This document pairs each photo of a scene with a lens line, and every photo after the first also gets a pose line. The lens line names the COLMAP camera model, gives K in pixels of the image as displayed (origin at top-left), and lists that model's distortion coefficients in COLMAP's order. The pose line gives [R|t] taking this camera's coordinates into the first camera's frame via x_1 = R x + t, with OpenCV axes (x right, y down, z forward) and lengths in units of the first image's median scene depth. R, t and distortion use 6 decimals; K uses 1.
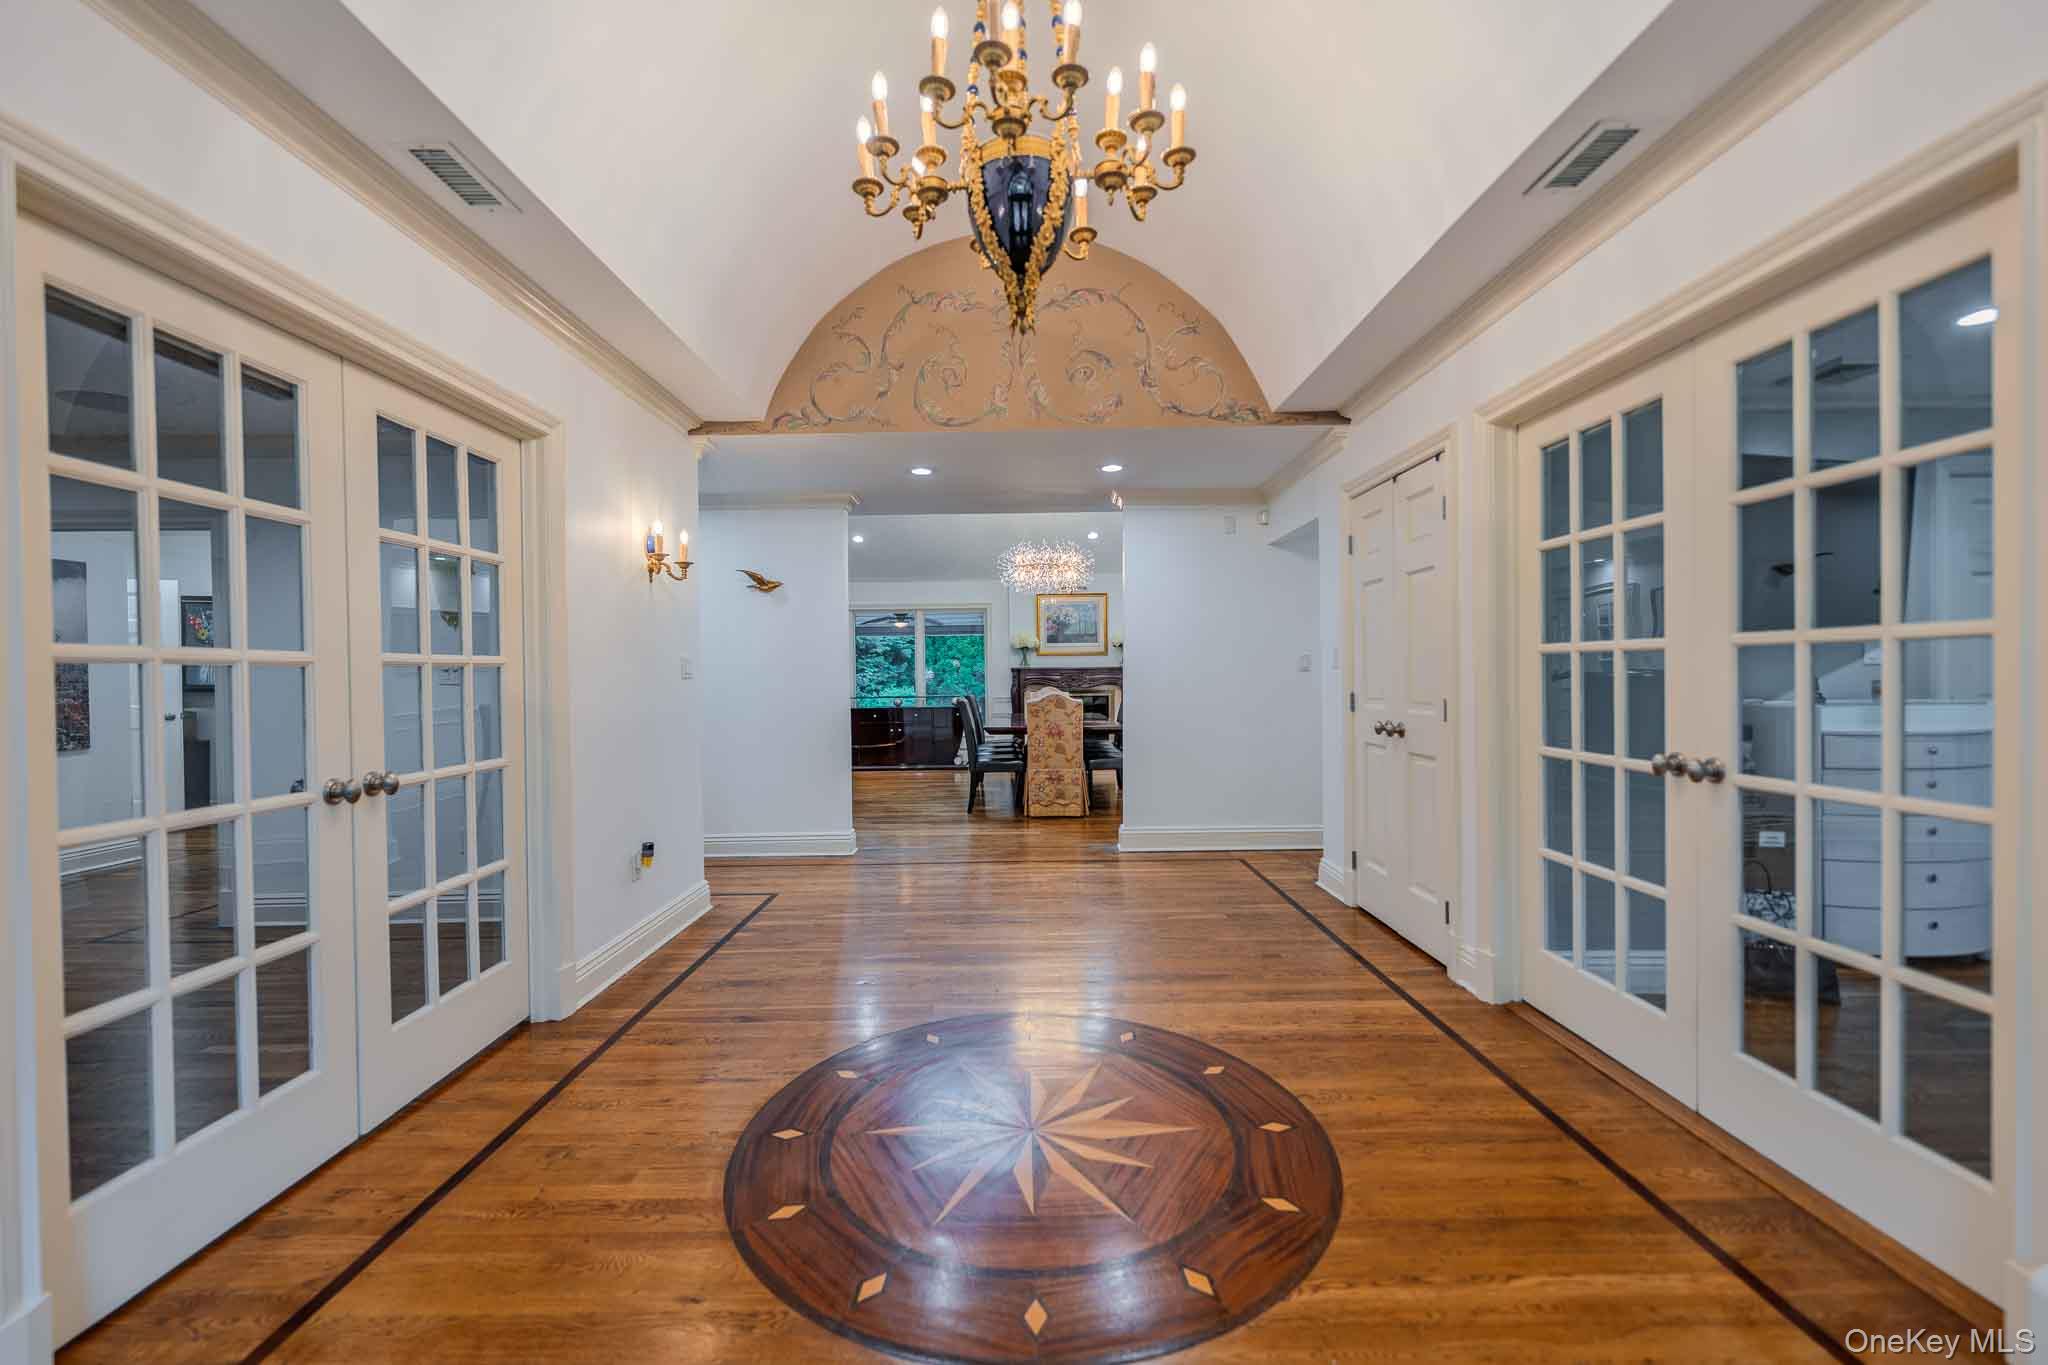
lens RADIAL K [[830.7, 0, 1024.0], [0, 830.7, 682.5], [0, 0, 1]] dist [-0.002556, -0.000051]
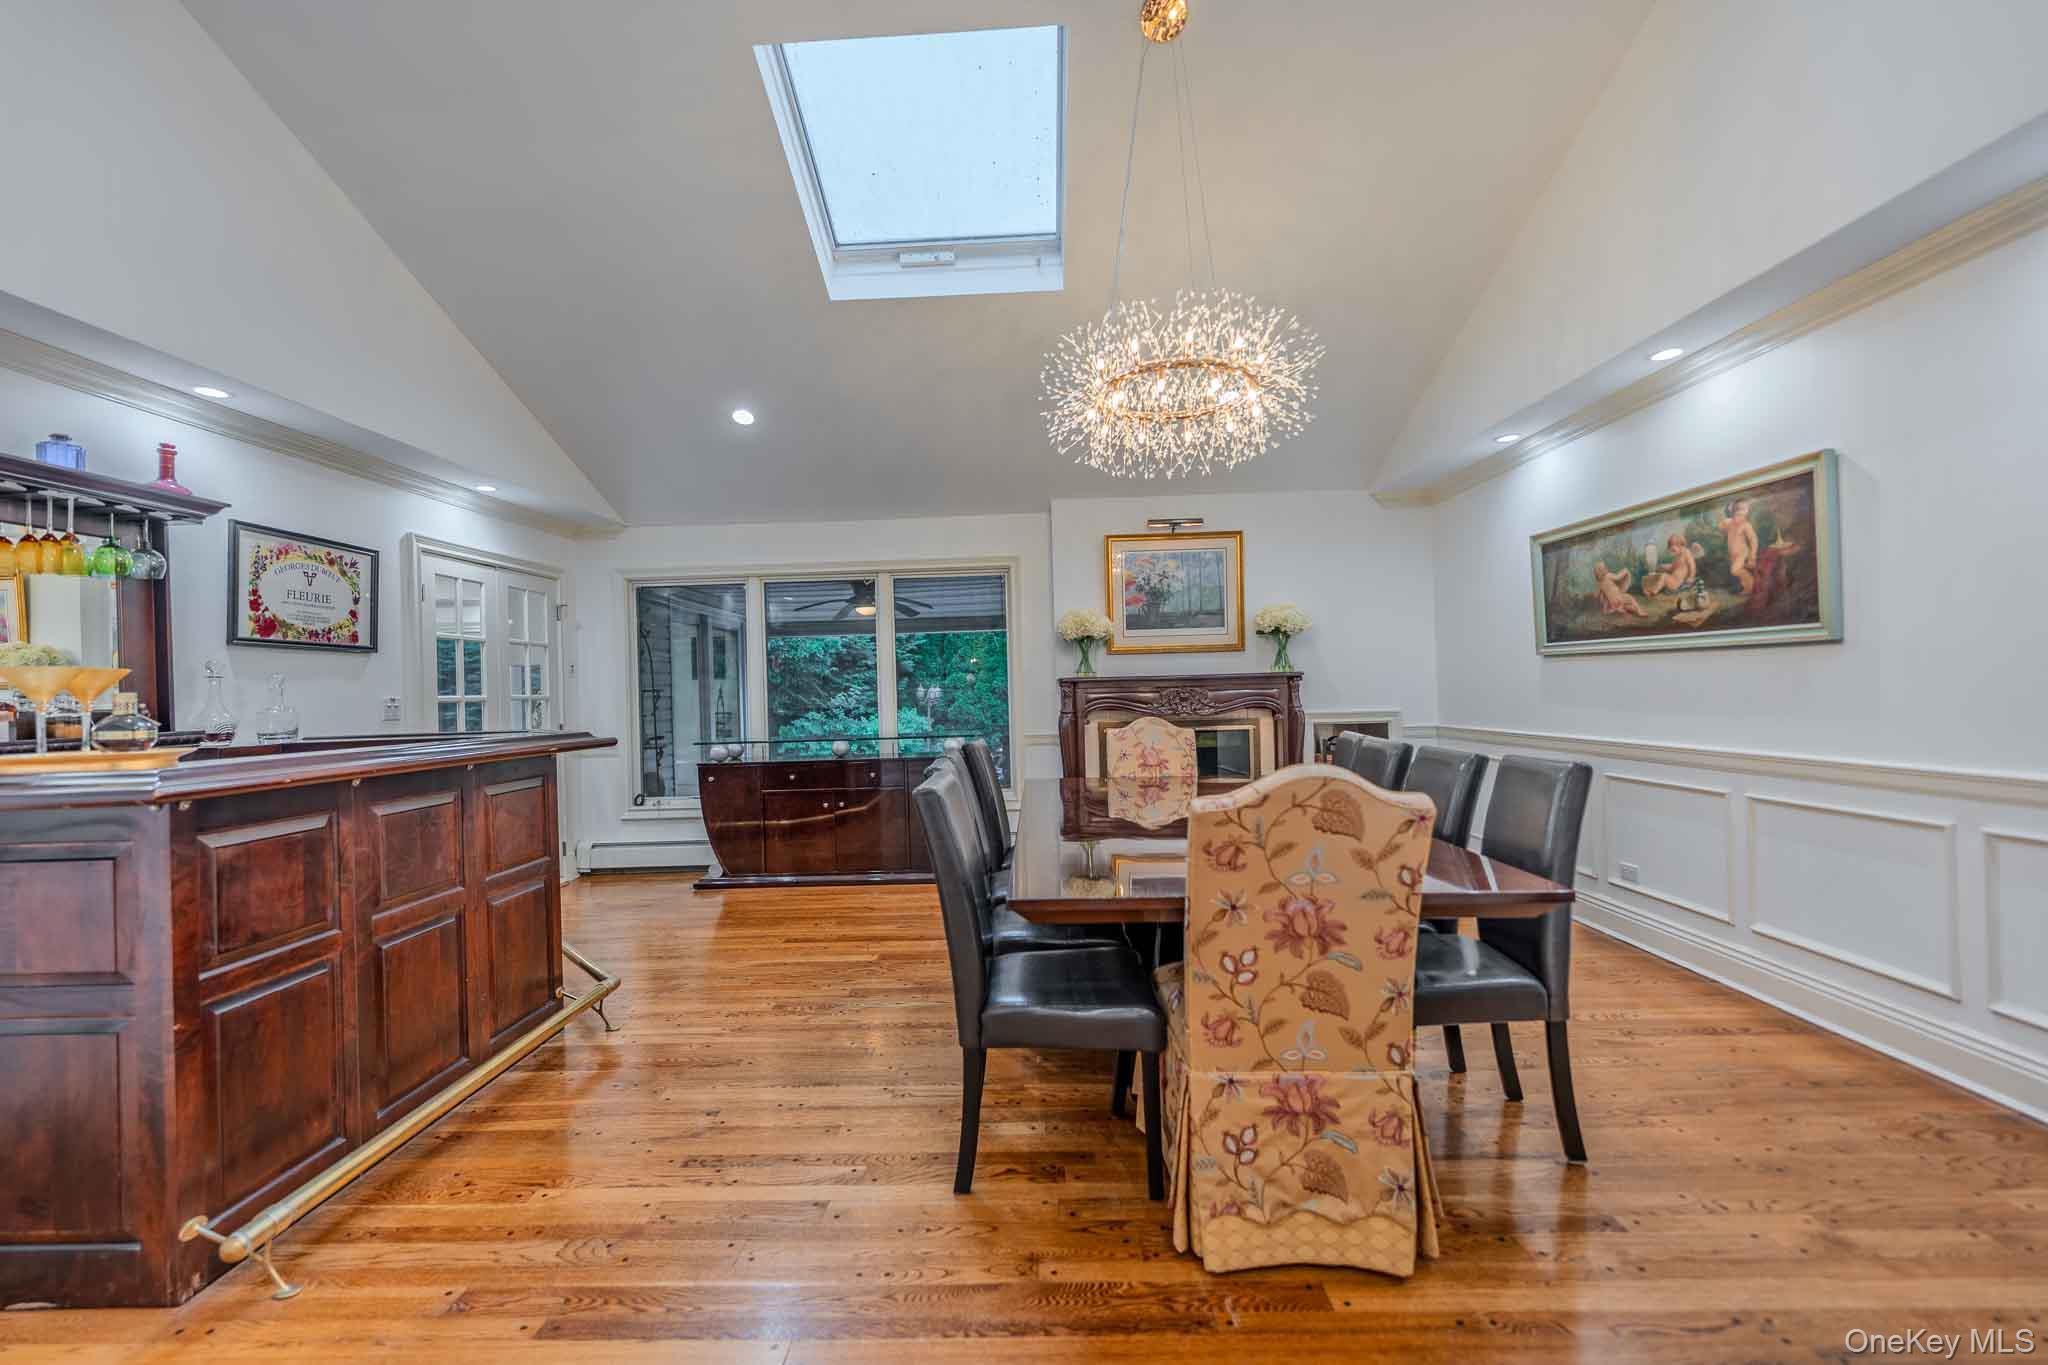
lens RADIAL K [[830.7, 0, 1024.0], [0, 830.7, 682.5], [0, 0, 1]] dist [-0.002556, -0.000051]
pose [[0.999537, -0.015366, -0.026257, -0.023565], [0.014845, 0.999691, -0.019939, -0.005158], [0.026555, 0.019540, 0.999456, 0.482466]]
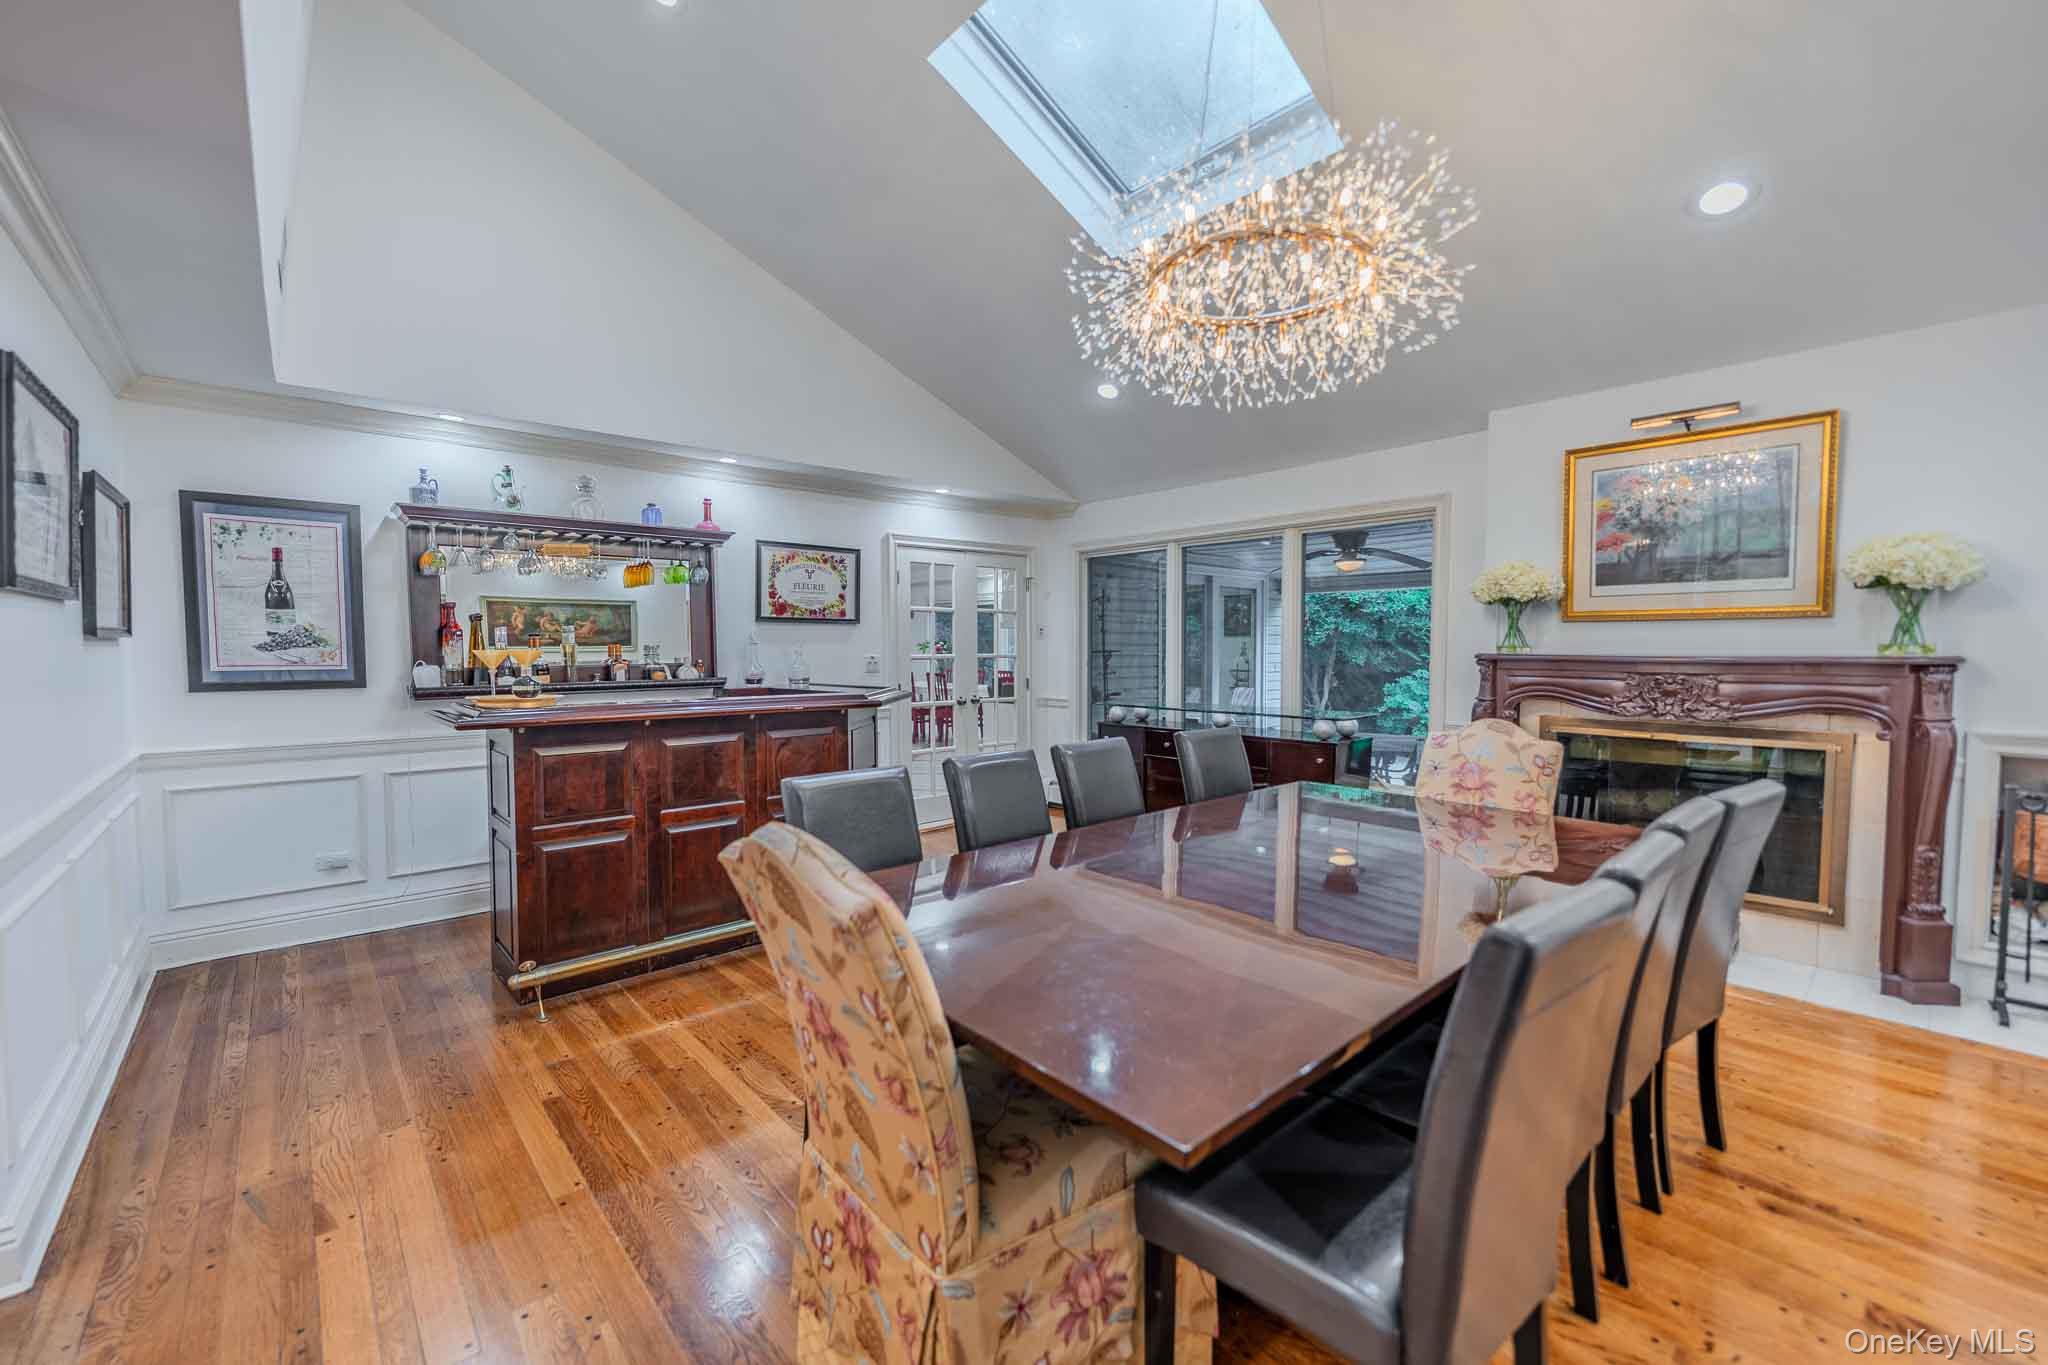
lens RADIAL K [[830.7, 0, 1024.0], [0, 830.7, 682.5], [0, 0, 1]] dist [-0.002556, -0.000051]
pose [[0.659764, 0.044195, -0.750172, 0.135106], [-0.014490, 0.998832, 0.046101, -0.018989], [0.751333, -0.019546, 0.659633, 0.581806]]
